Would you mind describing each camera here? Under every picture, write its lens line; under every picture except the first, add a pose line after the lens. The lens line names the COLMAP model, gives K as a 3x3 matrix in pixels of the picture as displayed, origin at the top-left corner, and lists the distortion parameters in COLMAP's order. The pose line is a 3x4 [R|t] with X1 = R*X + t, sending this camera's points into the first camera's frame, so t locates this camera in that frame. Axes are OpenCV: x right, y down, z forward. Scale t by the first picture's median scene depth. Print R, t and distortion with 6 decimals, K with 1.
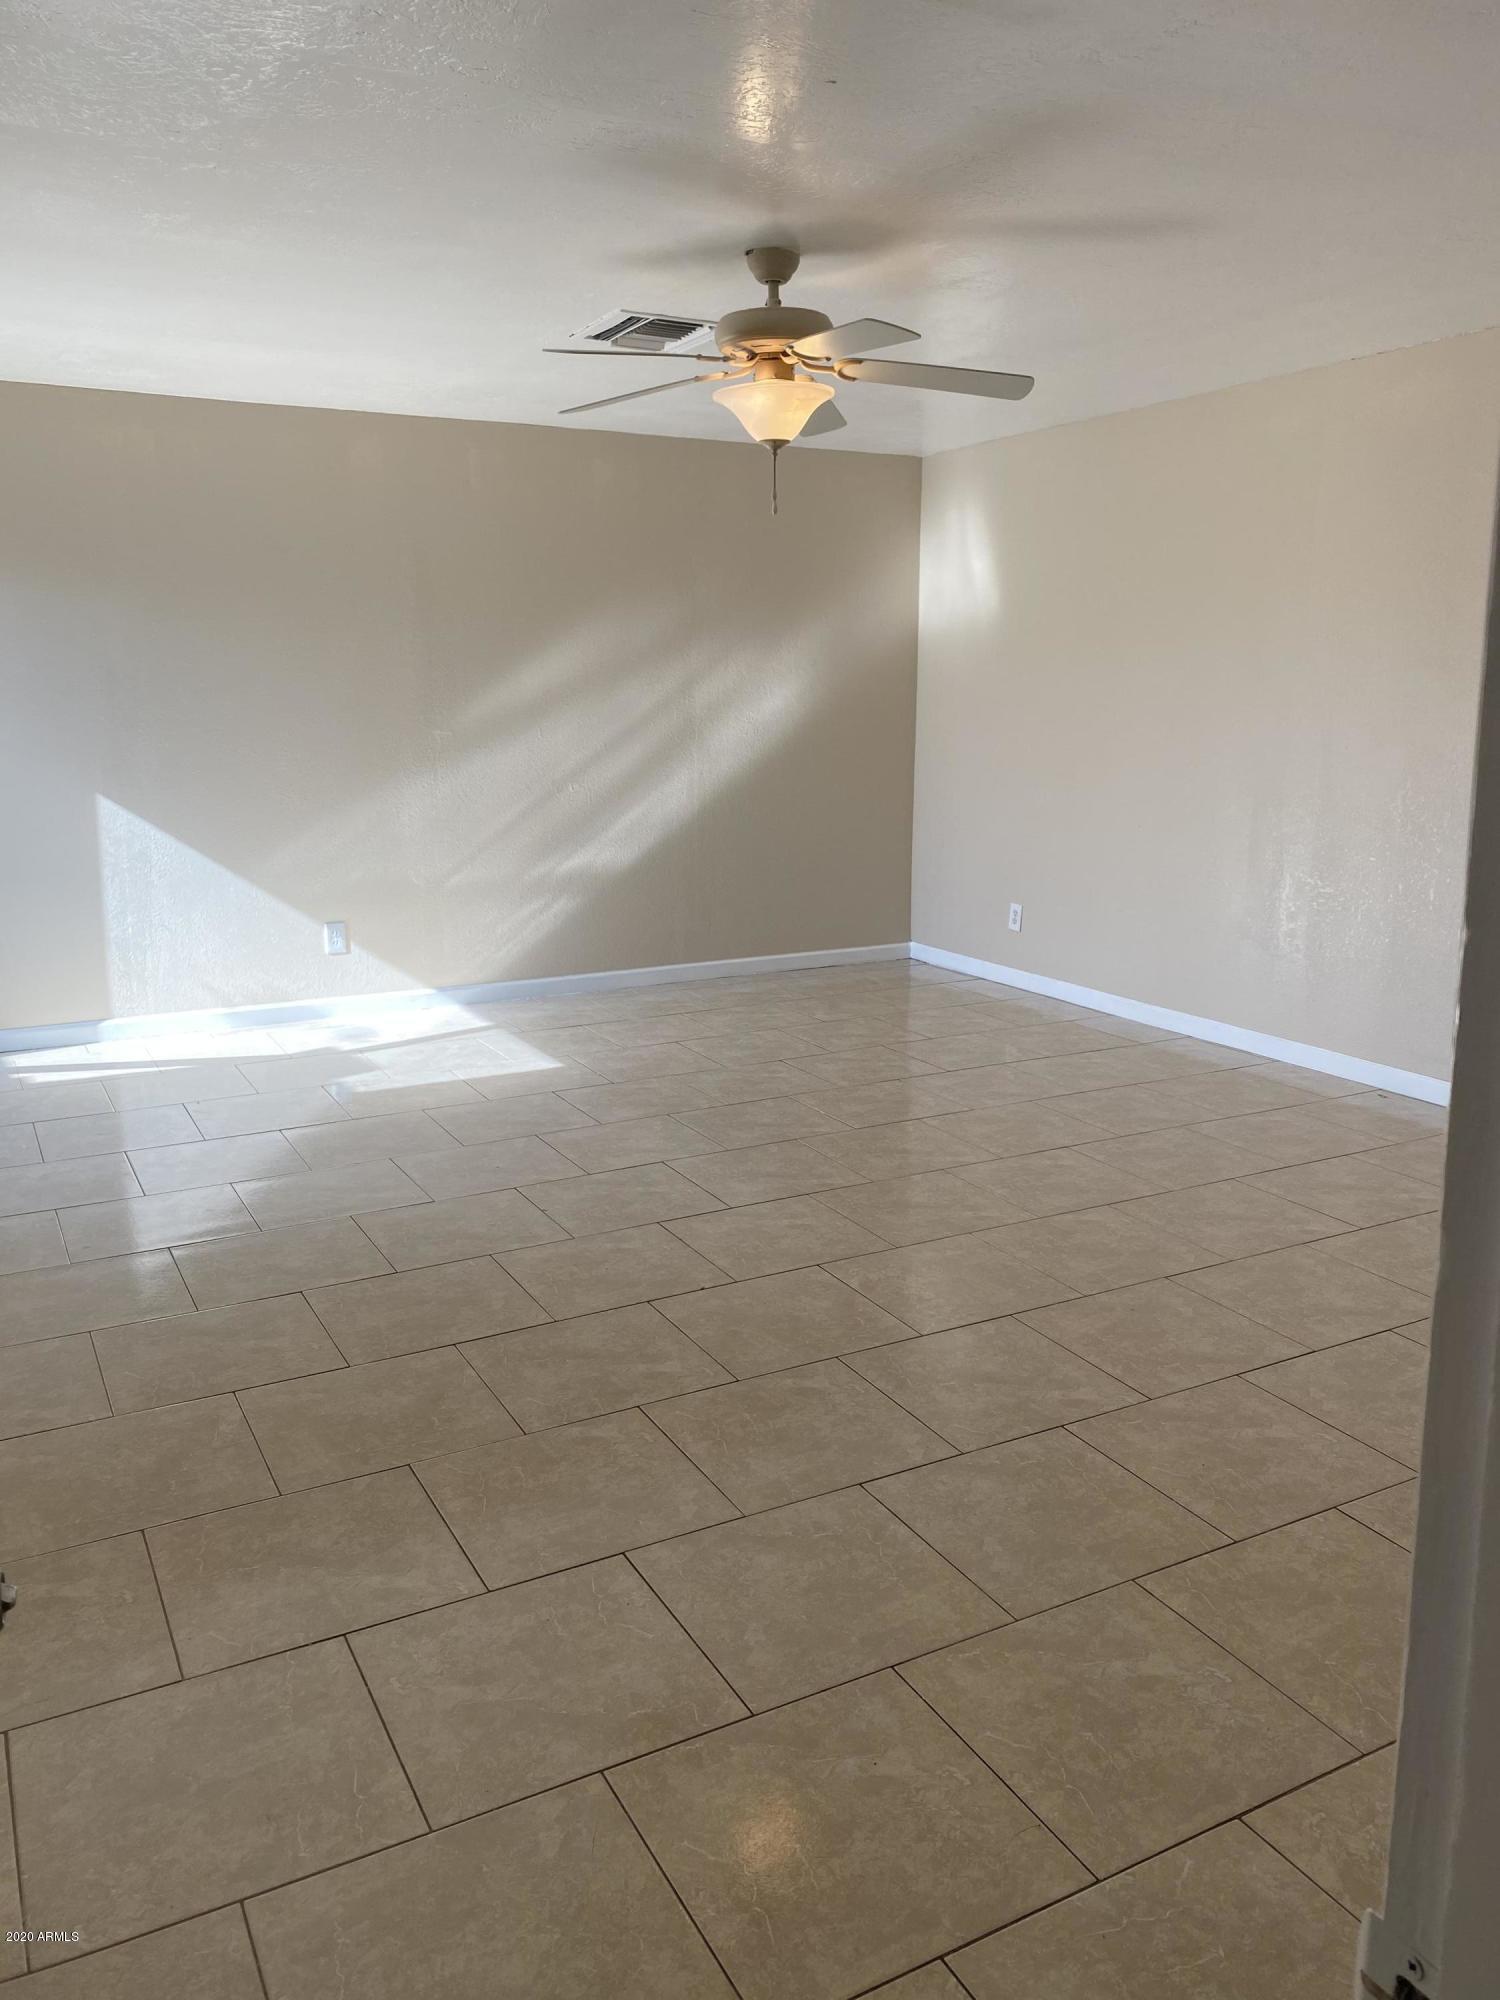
lens RADIAL K [[1537.5, 0, 750.0], [0, 1537.5, 1000.0], [0, 0, 1]] dist [0.107975, 0.001068]
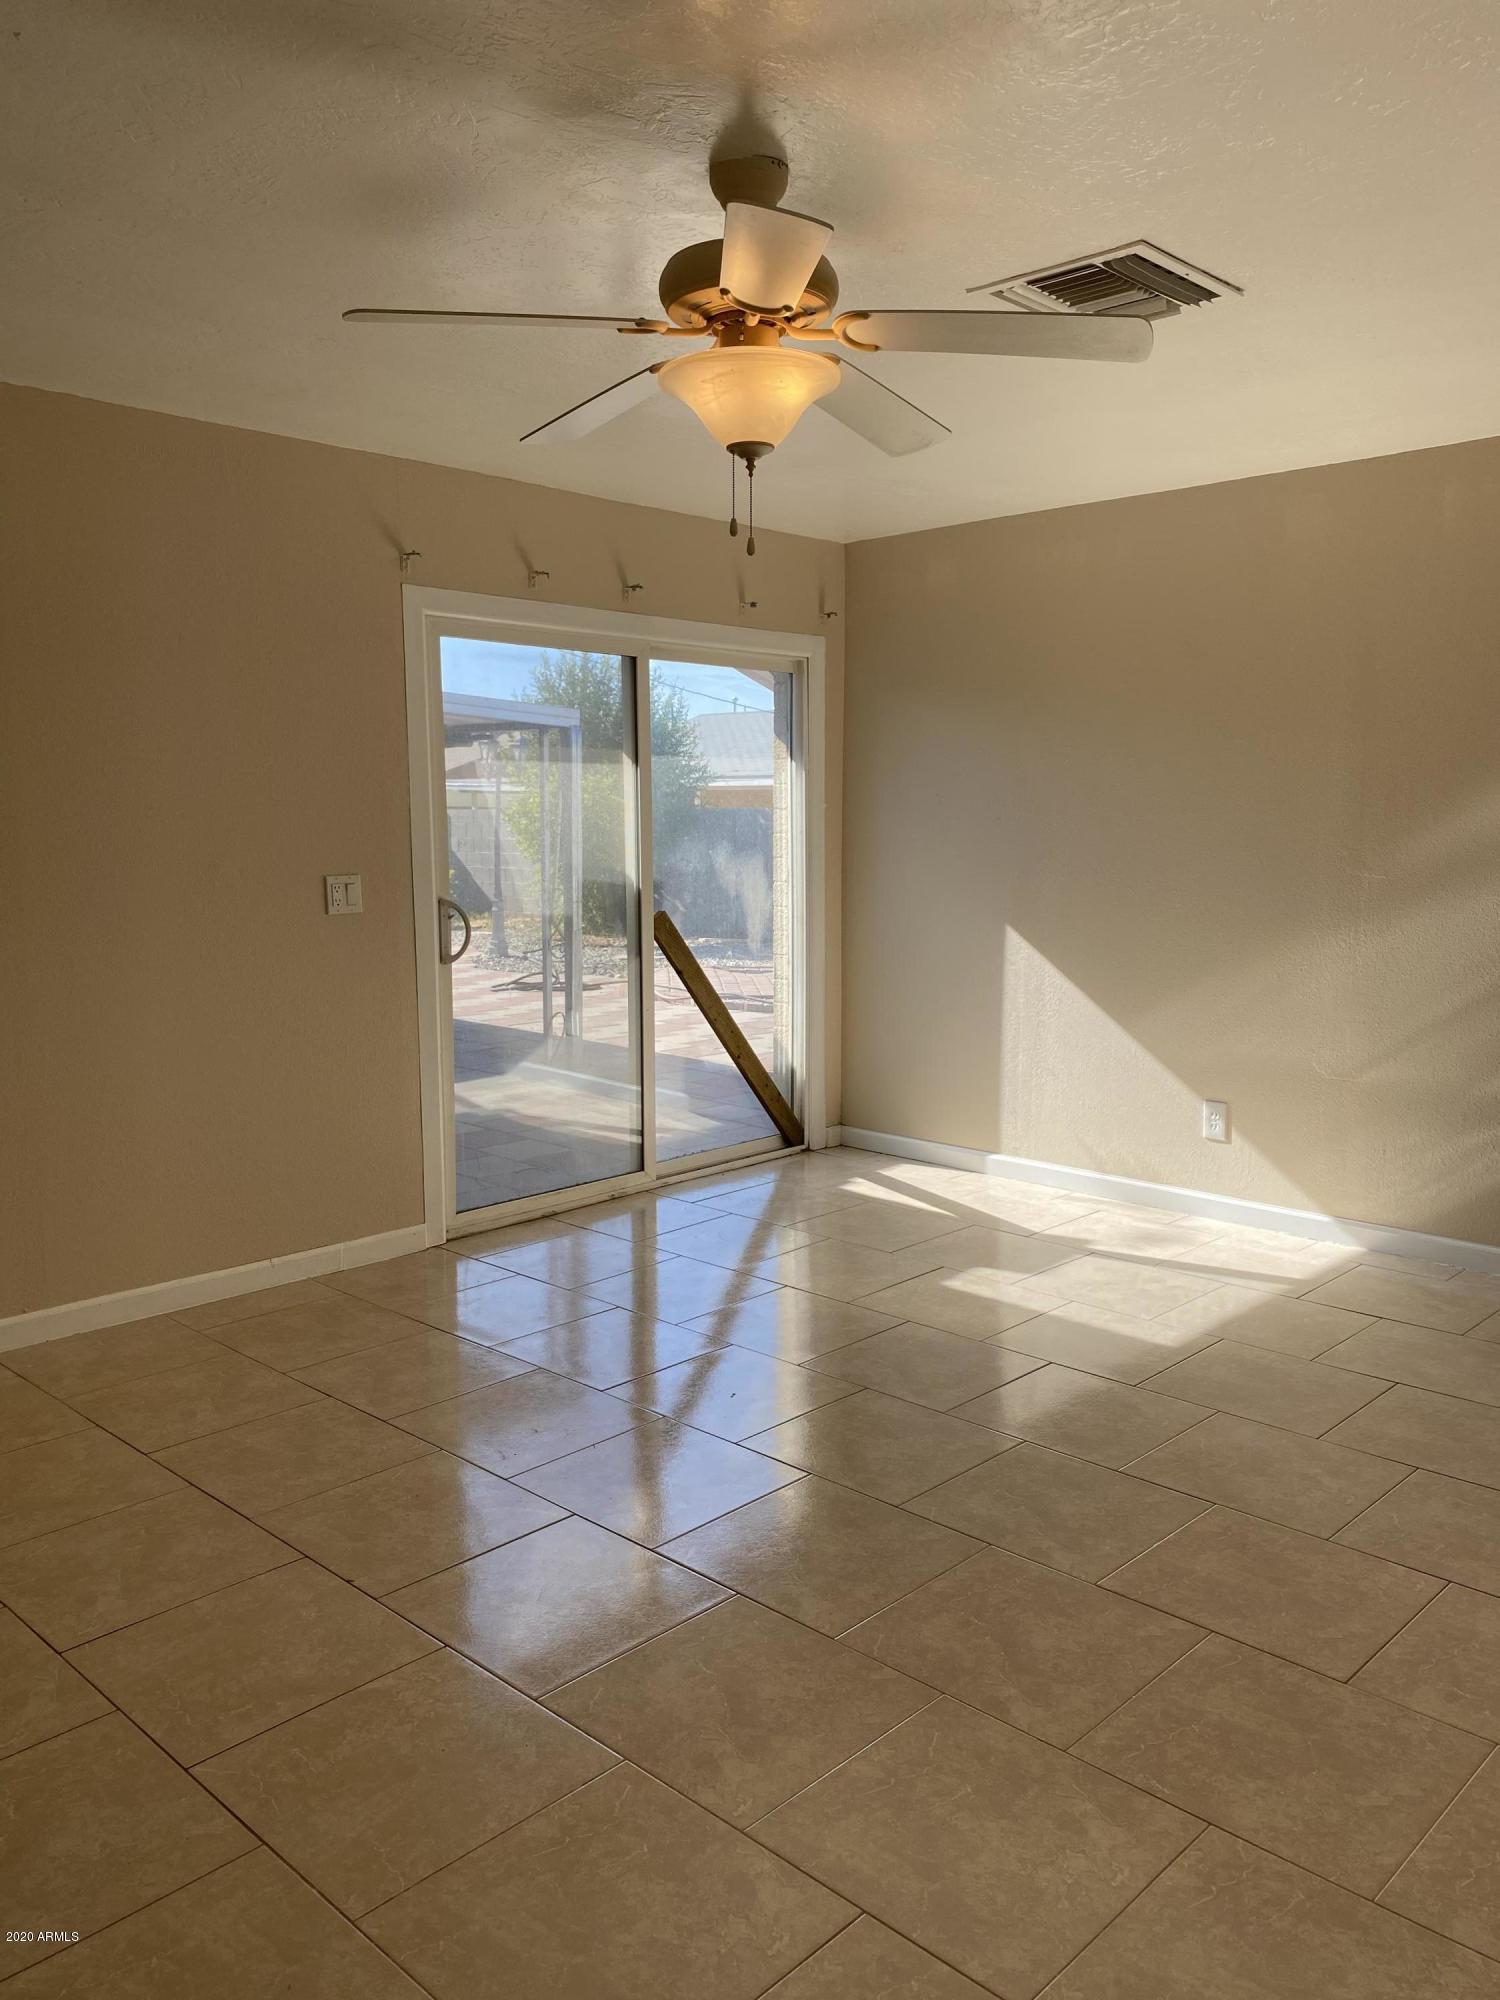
lens RADIAL K [[1516.7, 0, 750.9], [0, 1516.7, 1069.4], [0, 0, 1]] dist [0.005216, 0.001738]
pose [[0.308406, 0.163229, -0.937146, 0.417149], [-0.193439, 0.975345, 0.106224, -0.108702], [0.931379, 0.148521, 0.332377, 0.531501]]
